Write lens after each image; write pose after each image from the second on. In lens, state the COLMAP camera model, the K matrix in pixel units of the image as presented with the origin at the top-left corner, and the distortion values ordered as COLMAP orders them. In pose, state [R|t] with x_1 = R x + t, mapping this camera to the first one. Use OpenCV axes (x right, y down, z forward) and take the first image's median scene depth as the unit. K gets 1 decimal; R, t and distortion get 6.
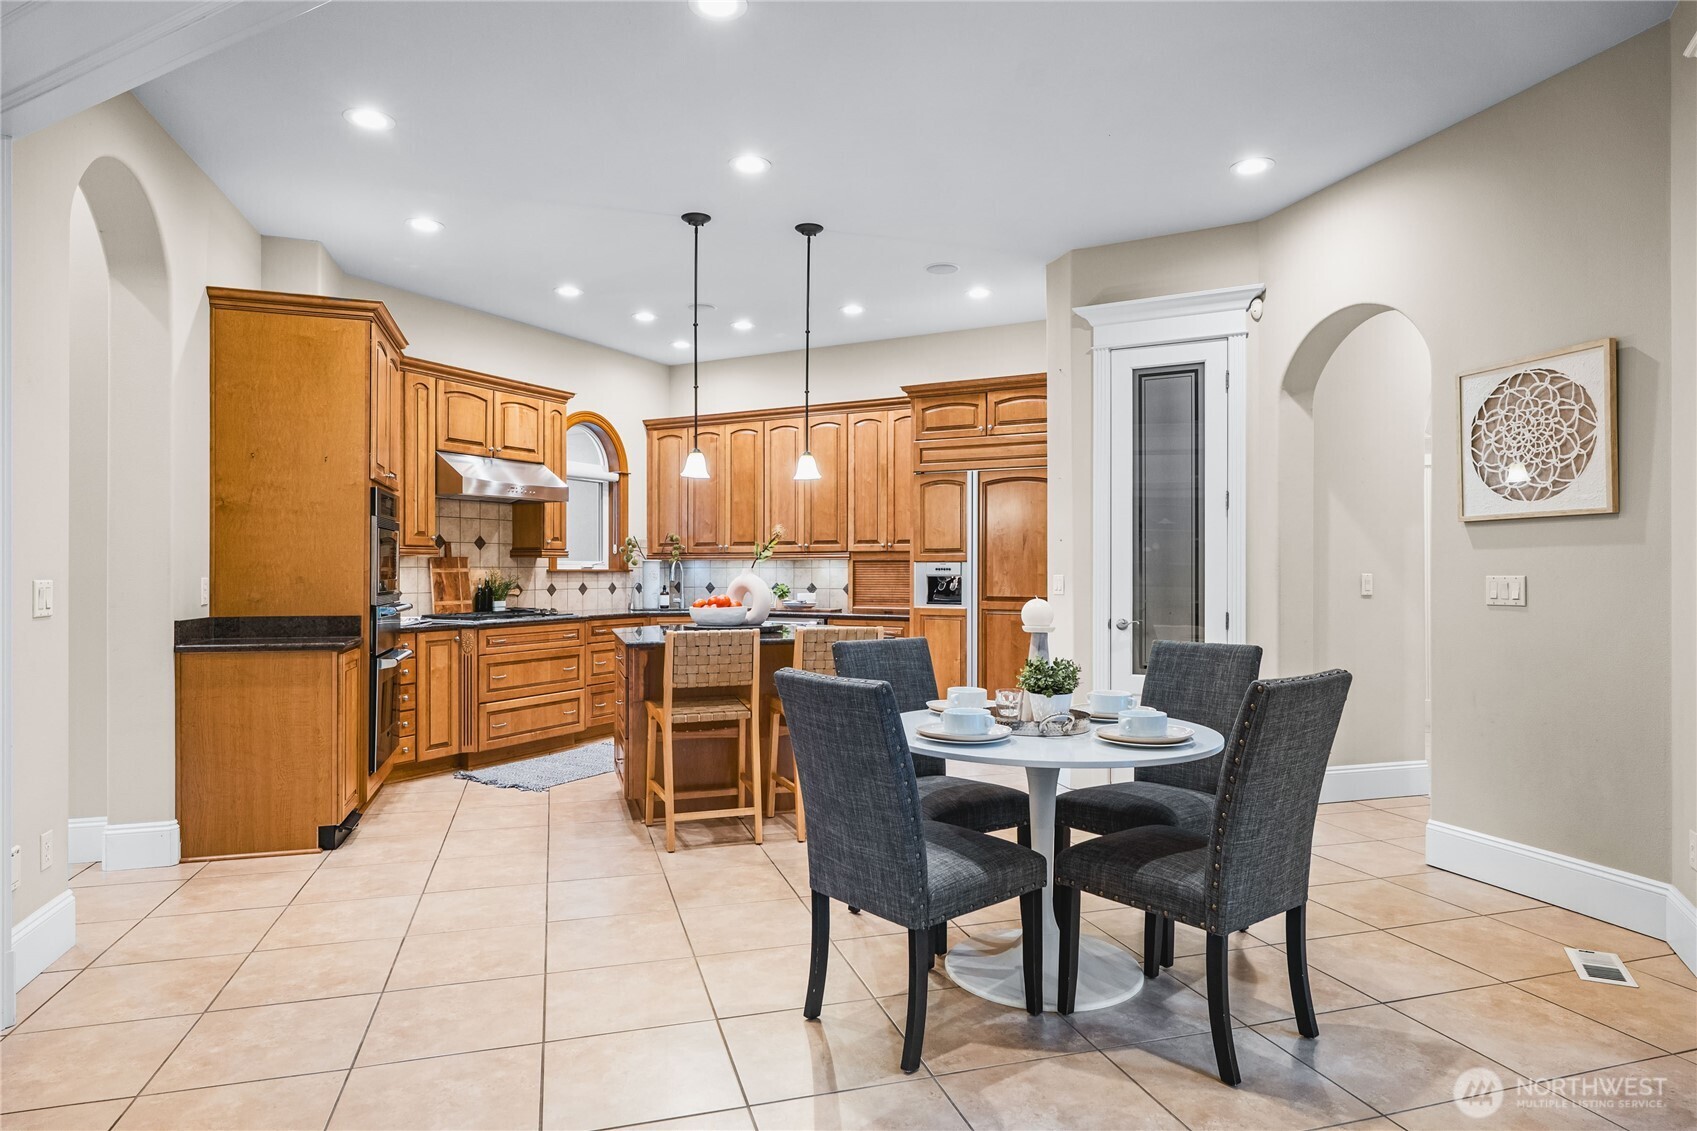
lens RADIAL K [[986.0, 0, 848.5], [0, 986.0, 565.5], [0, 0, 1]] dist [-0.000841, 0.000167]
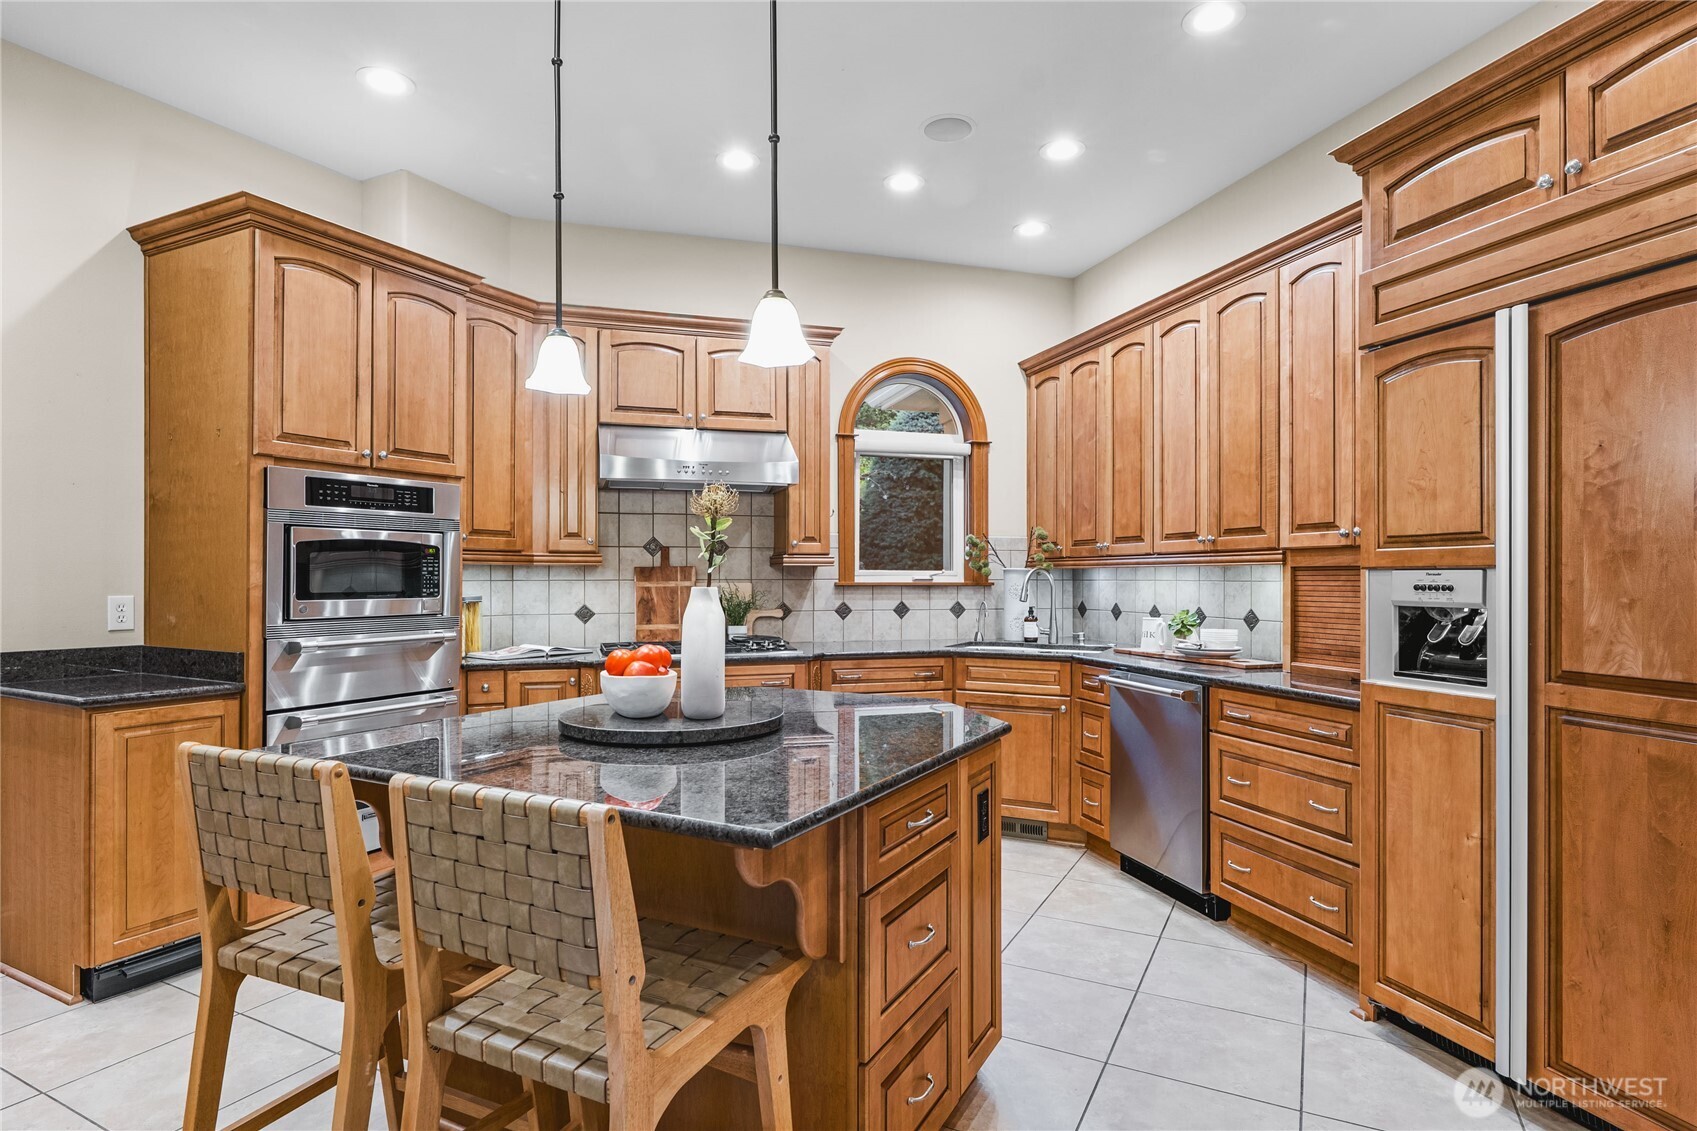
lens RADIAL K [[898.0, 0, 848.3], [0, 898.0, 571.4], [0, 0, 1]] dist [-0.000420, -0.000037]
pose [[0.712247, -0.003895, -0.701918, 0.177238], [0.002374, 0.999992, -0.003140, -0.002259], [0.701925, 0.000570, 0.712251, 0.593485]]
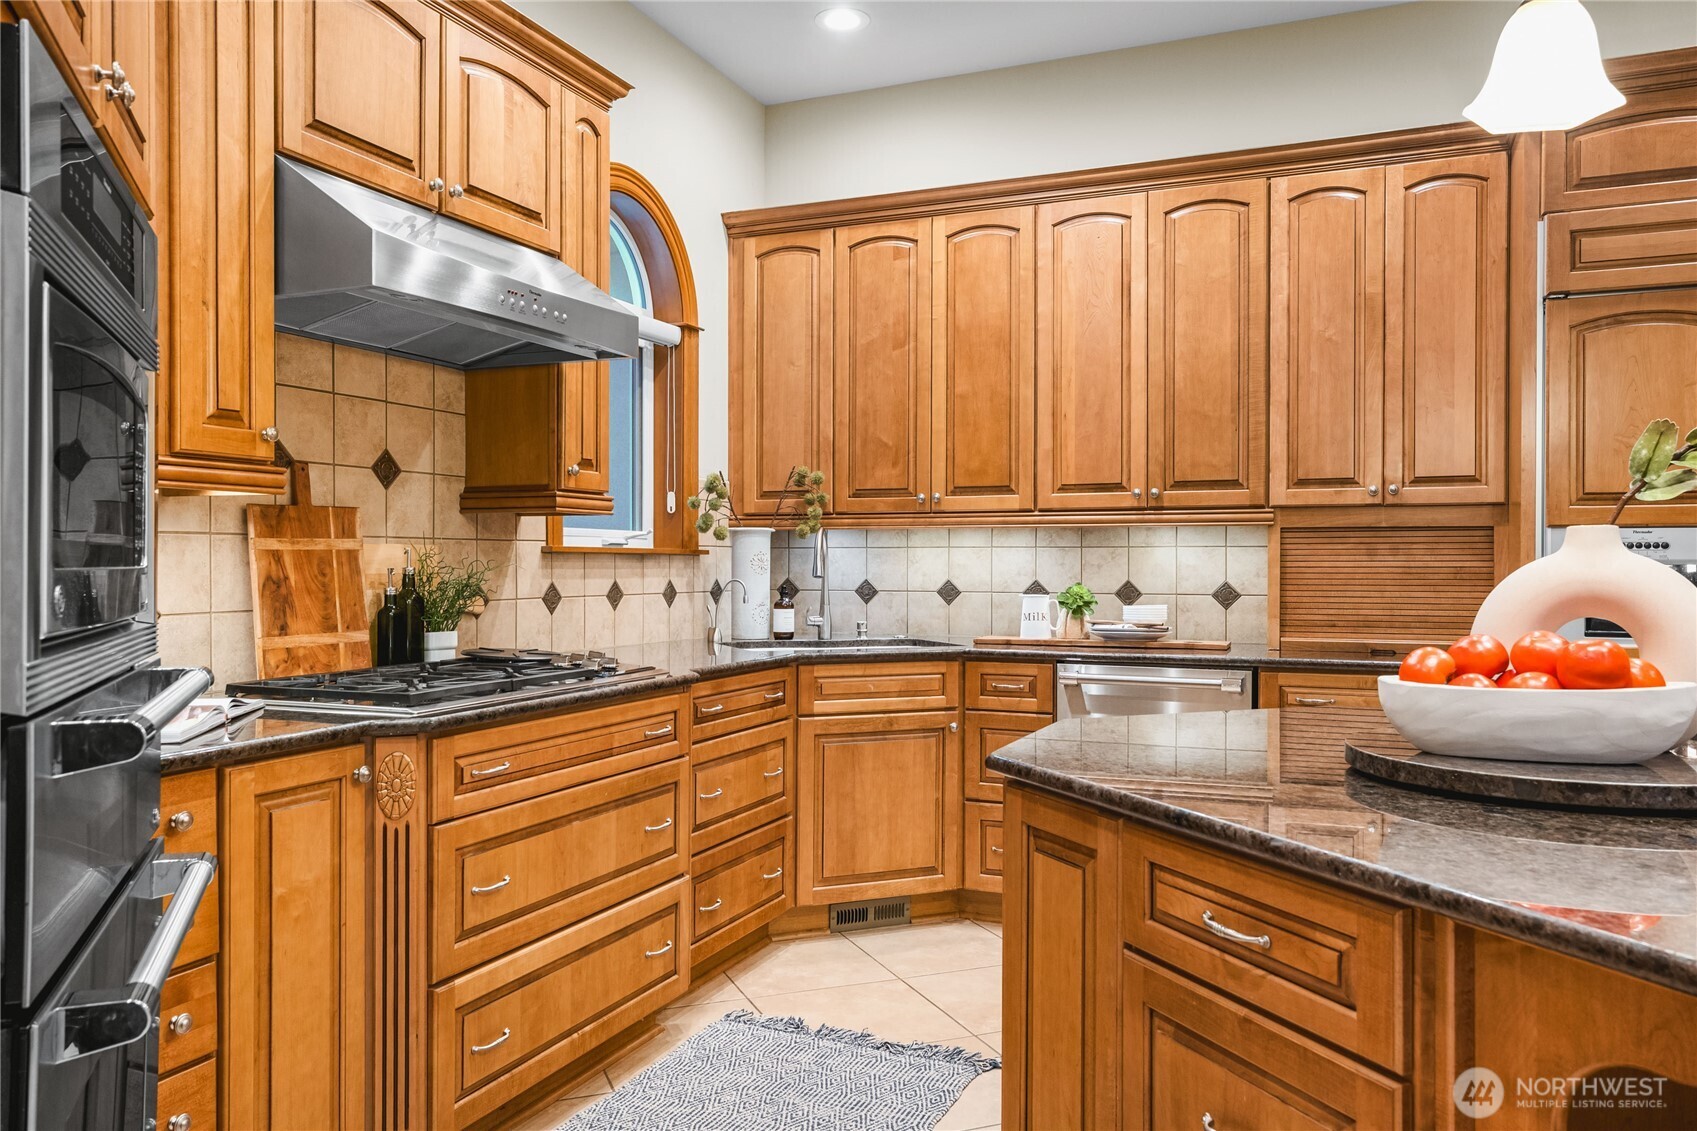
lens RADIAL K [[1242.4, 0, 848.5], [0, 1242.4, 565.5], [0, 0, 1]] dist [0.002711, 0.003463]
pose [[0.995906, 0.001681, 0.090380, -0.251936], [-0.002273, 0.999977, 0.006448, 0.008820], [-0.090367, -0.006627, 0.995886, 0.545736]]
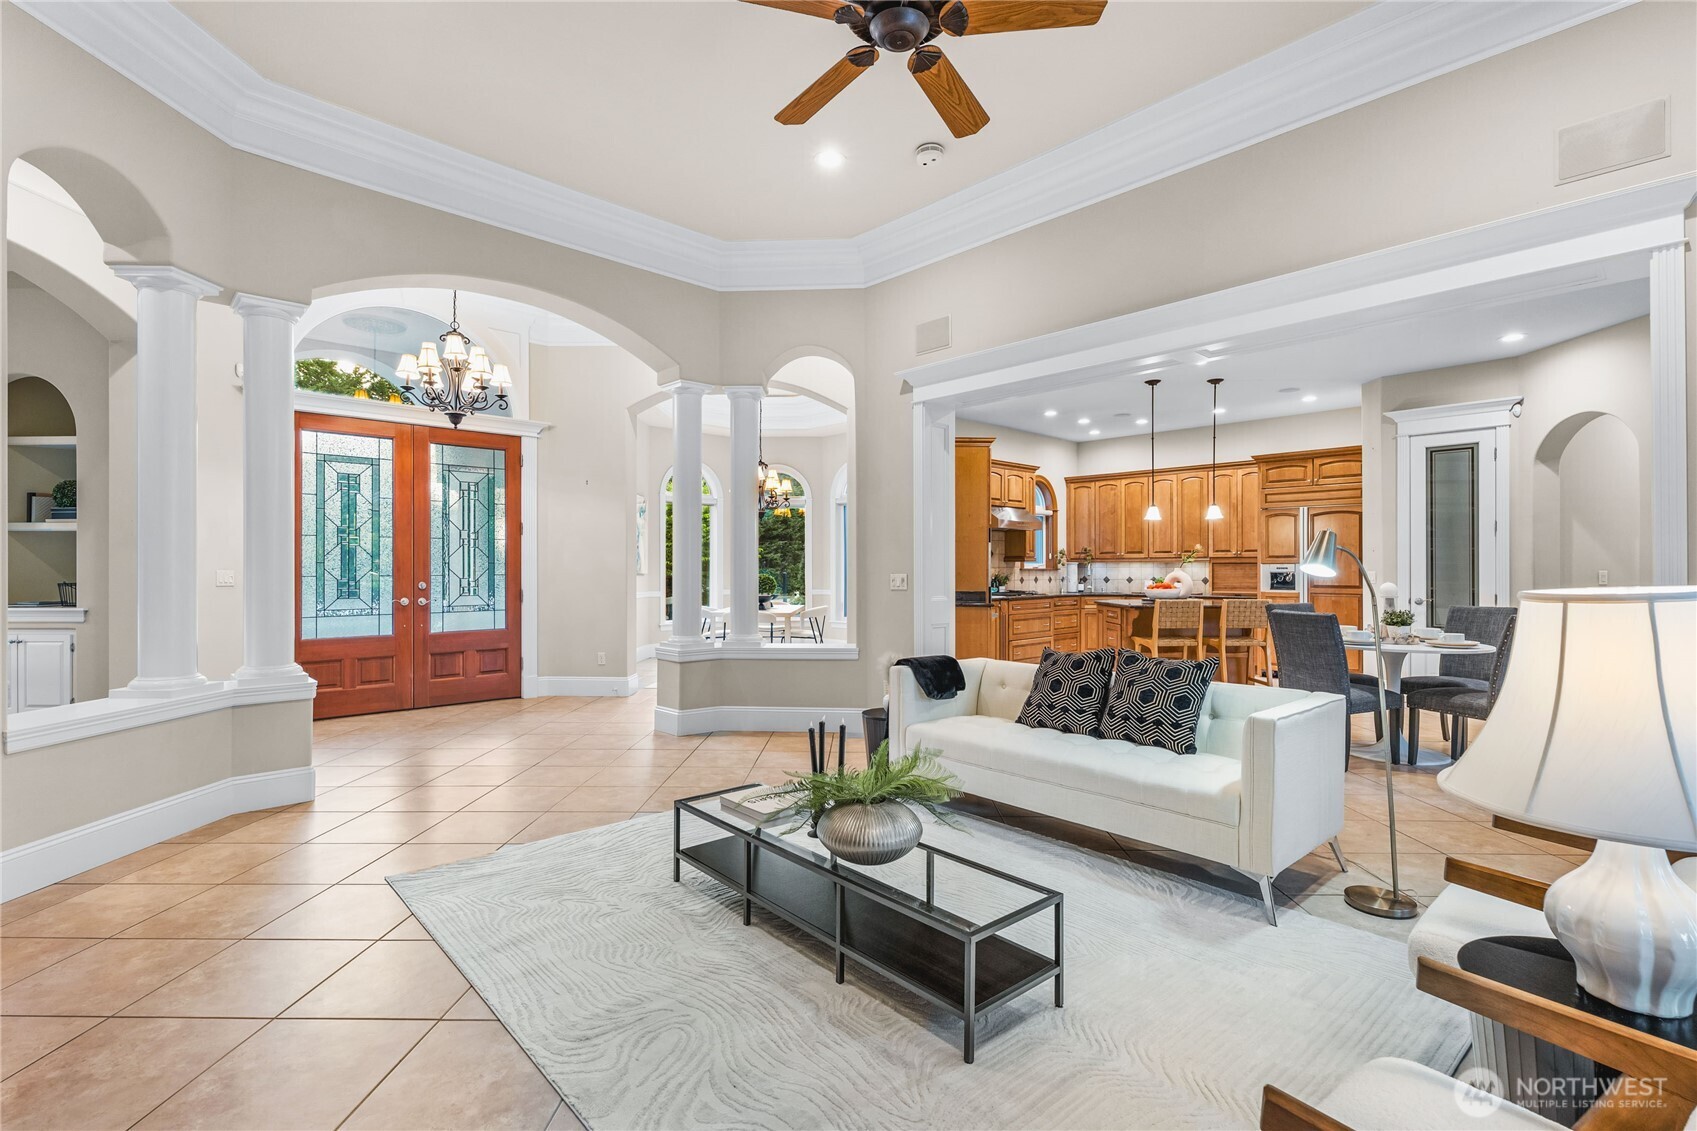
lens RADIAL K [[793.1, 0, 857.6], [0, 793.1, 565.1], [0, 0, 1]] dist [0.016023, 0.000319]
pose [[0.955148, -0.002013, -0.296121, -0.181821], [0.002076, 0.999998, -0.000101, -0.002579], [0.296121, -0.000518, 0.955150, -0.456140]]
